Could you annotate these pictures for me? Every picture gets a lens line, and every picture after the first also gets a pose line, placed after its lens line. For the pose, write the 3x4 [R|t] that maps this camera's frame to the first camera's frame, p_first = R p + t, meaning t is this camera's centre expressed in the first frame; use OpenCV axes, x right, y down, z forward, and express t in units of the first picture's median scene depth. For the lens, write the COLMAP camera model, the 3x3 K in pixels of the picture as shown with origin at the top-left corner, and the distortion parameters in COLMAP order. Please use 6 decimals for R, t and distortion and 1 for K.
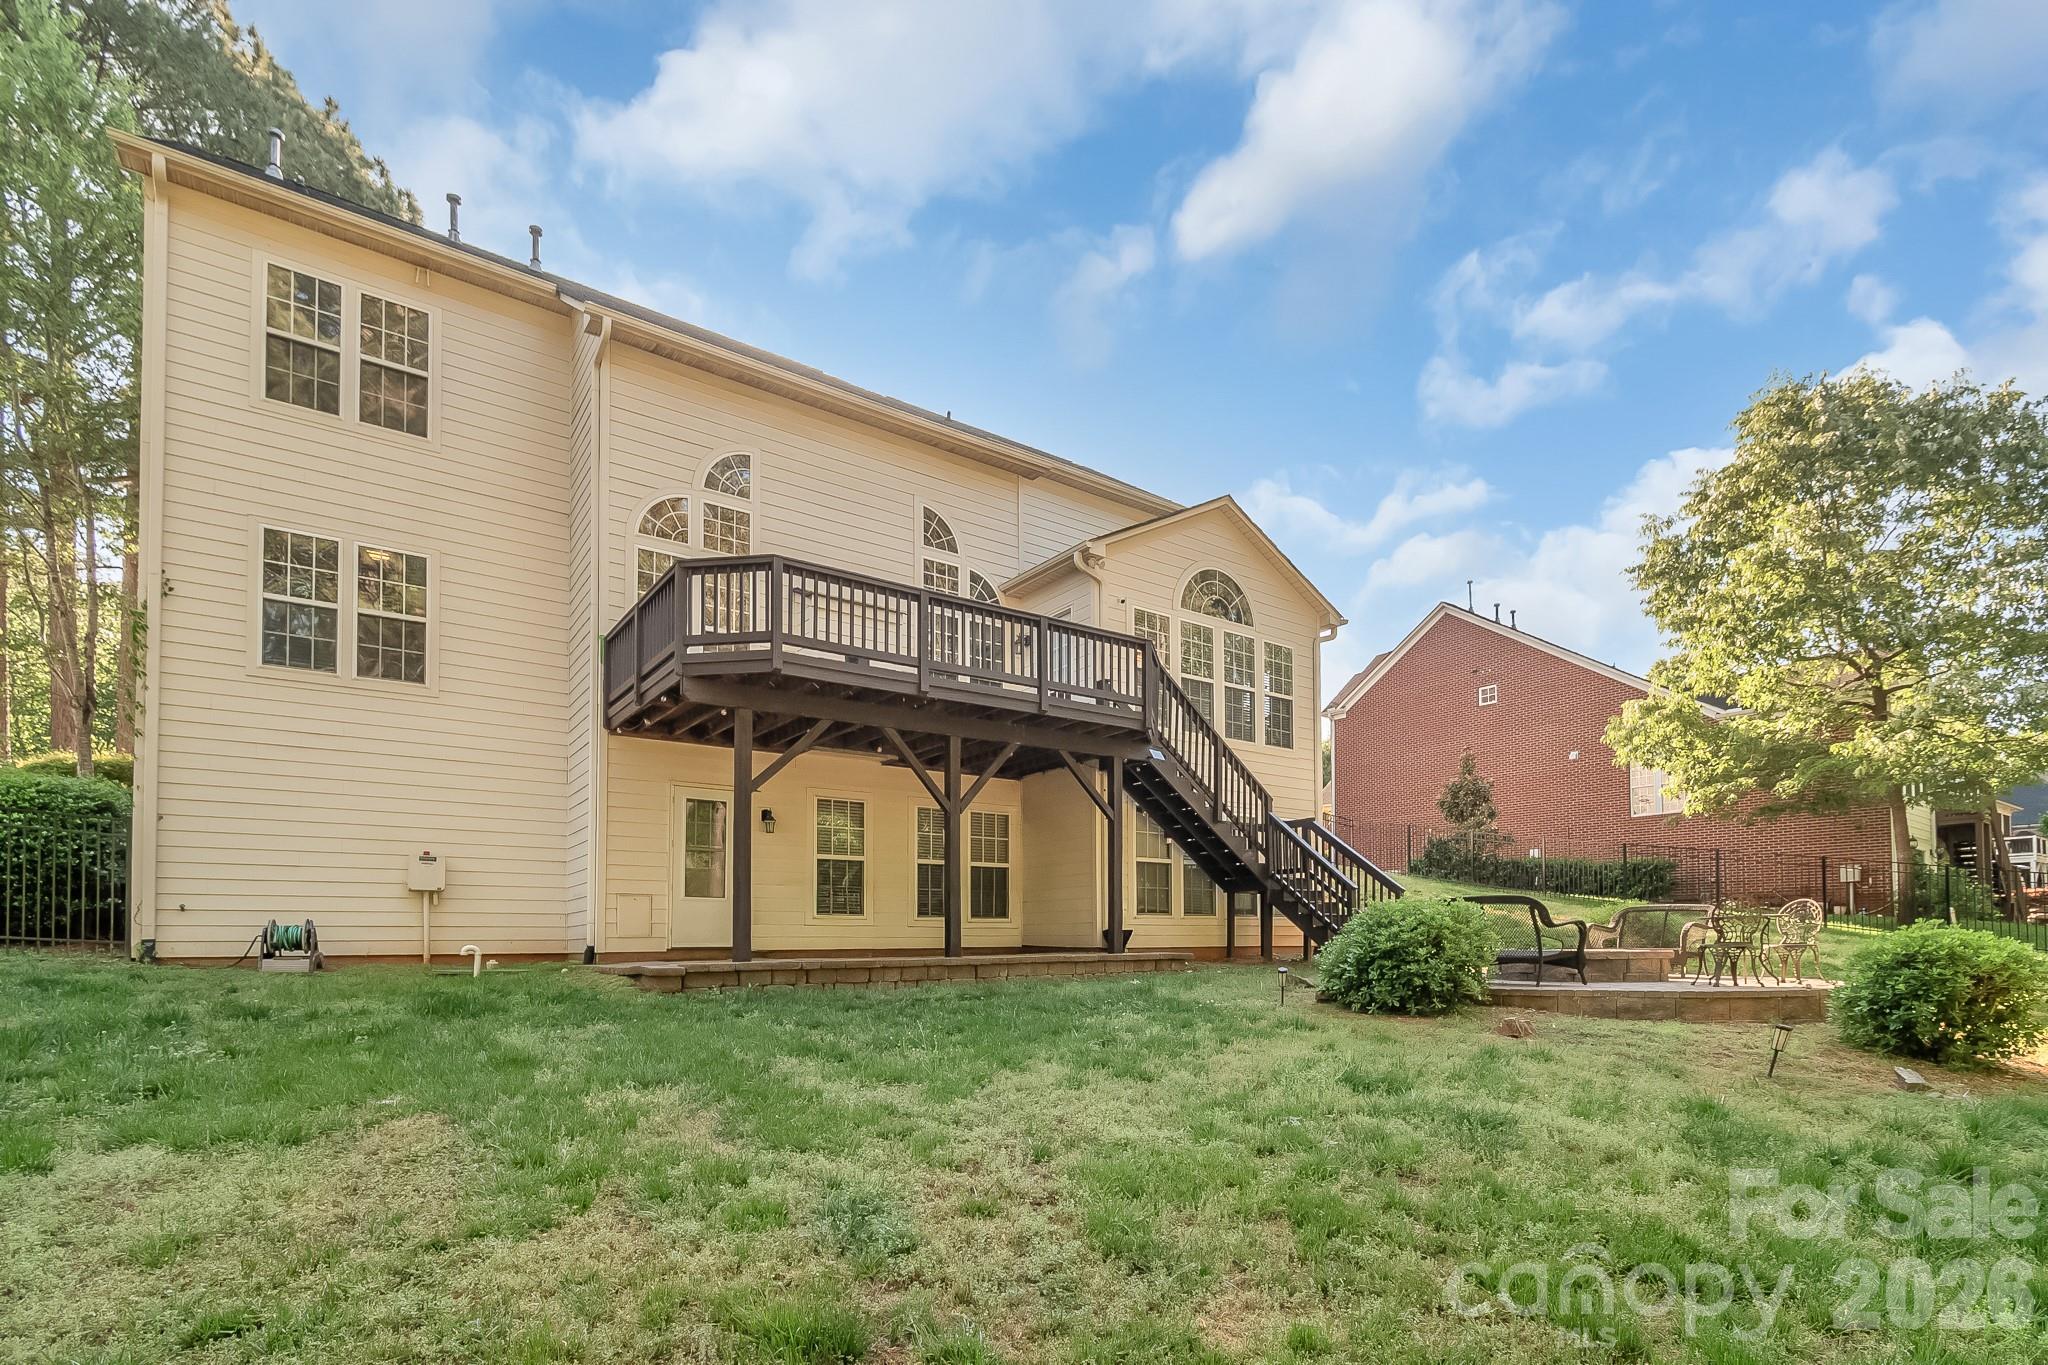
lens RADIAL K [[918.3, 0, 1026.0], [0, 918.3, 652.3], [0, 0, 1]] dist [0.000901, -0.000275]
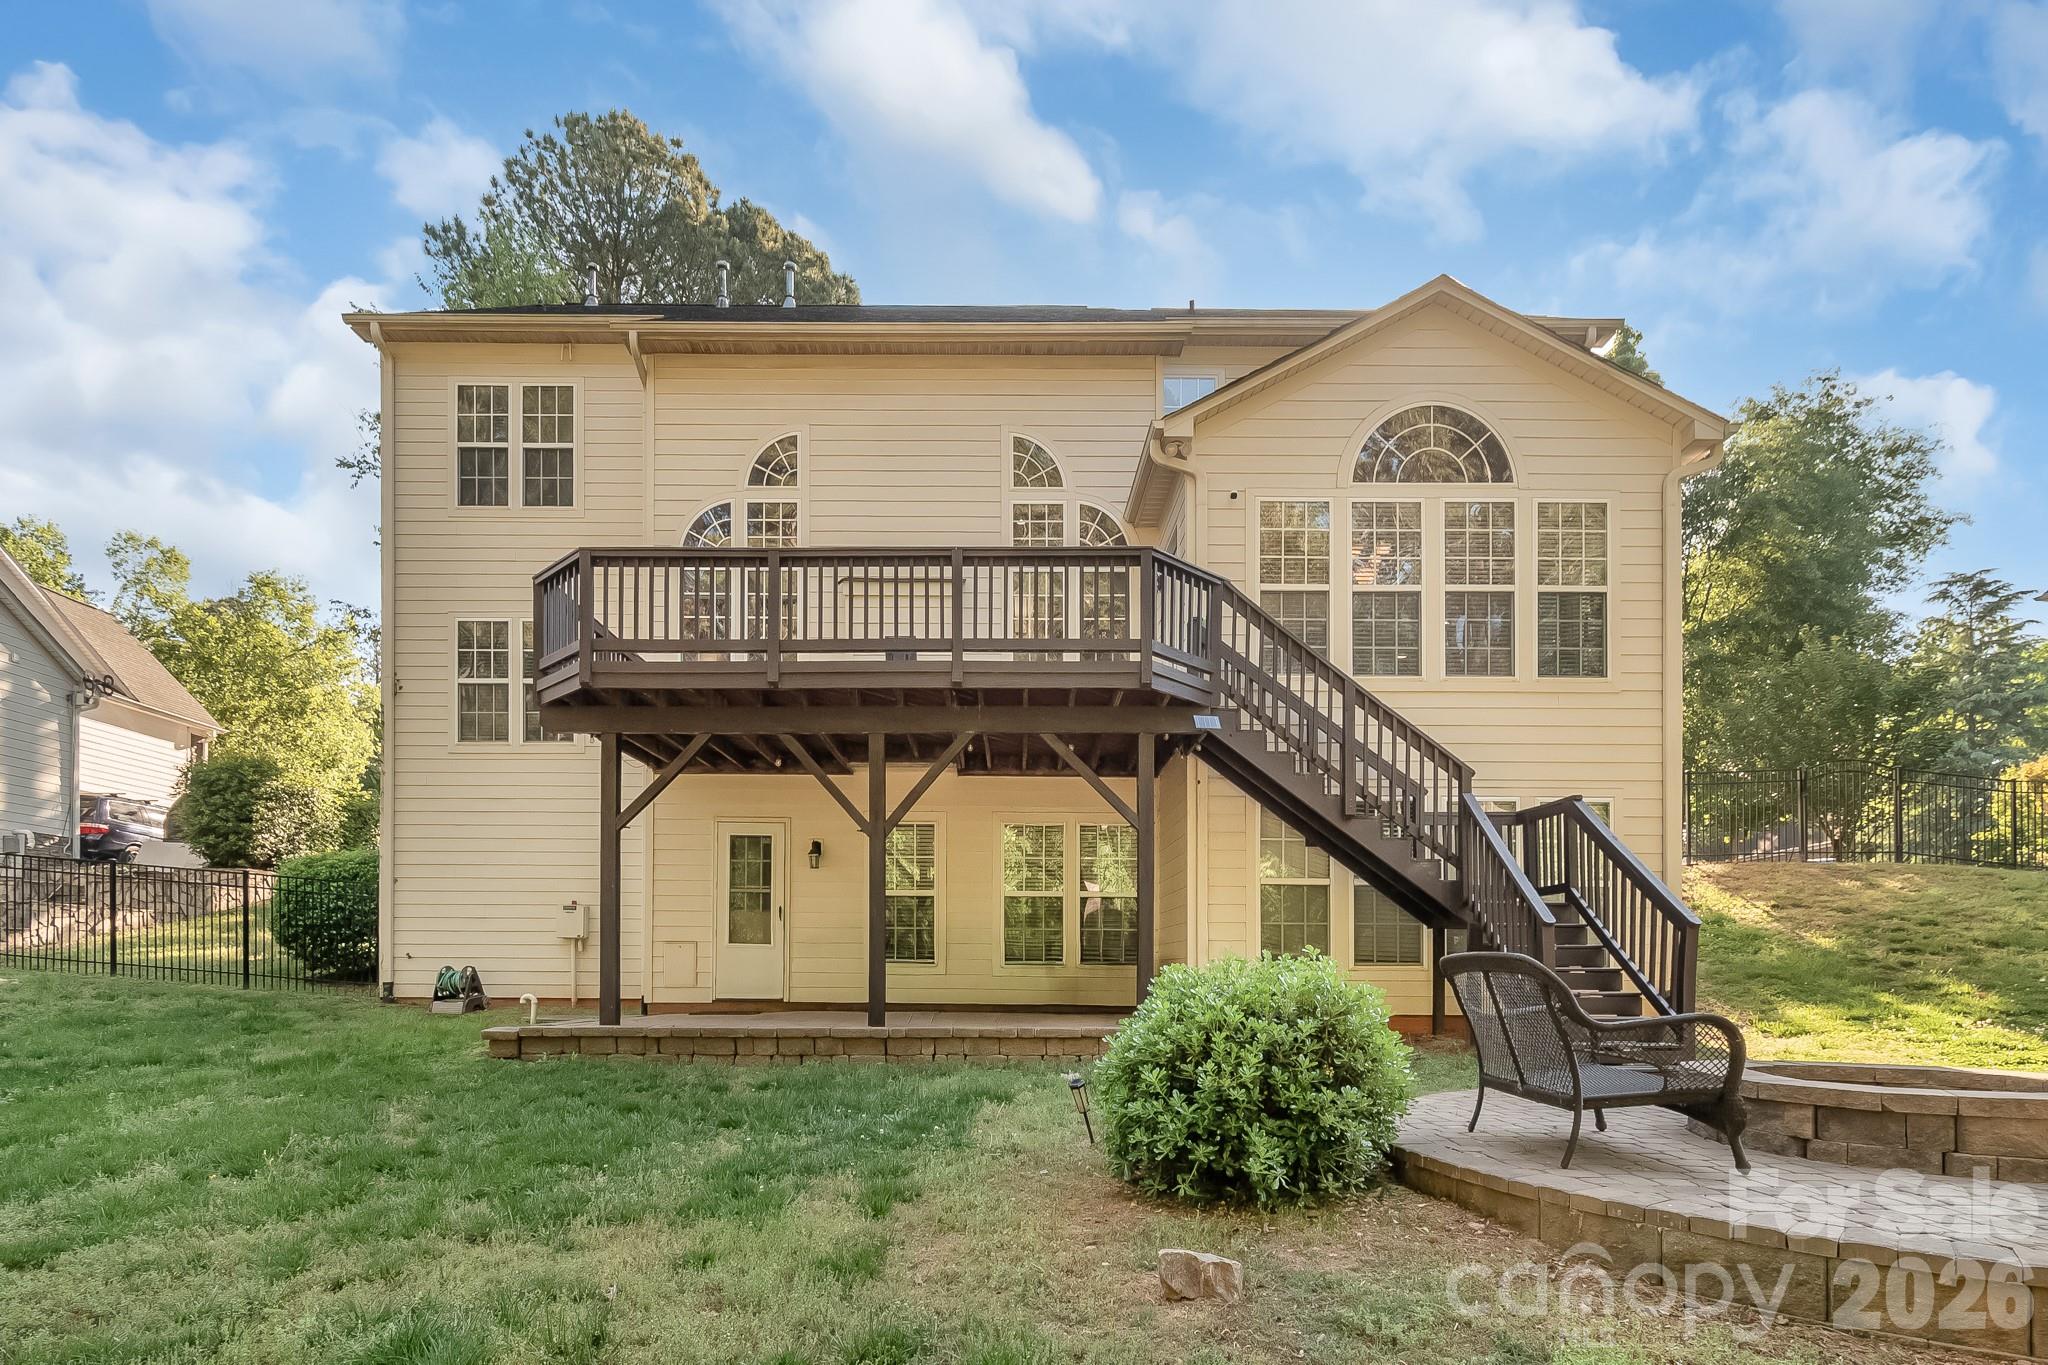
lens RADIAL K [[1022.7, 0, 1024.1], [0, 1022.7, 741.9], [0, 0, 1]] dist [-0.009937, -0.000188]
pose [[0.820046, -0.113903, -0.560848, 0.392681], [0.162756, 0.985944, 0.037737, 0.069714], [0.548667, -0.122228, 0.827058, 0.308358]]
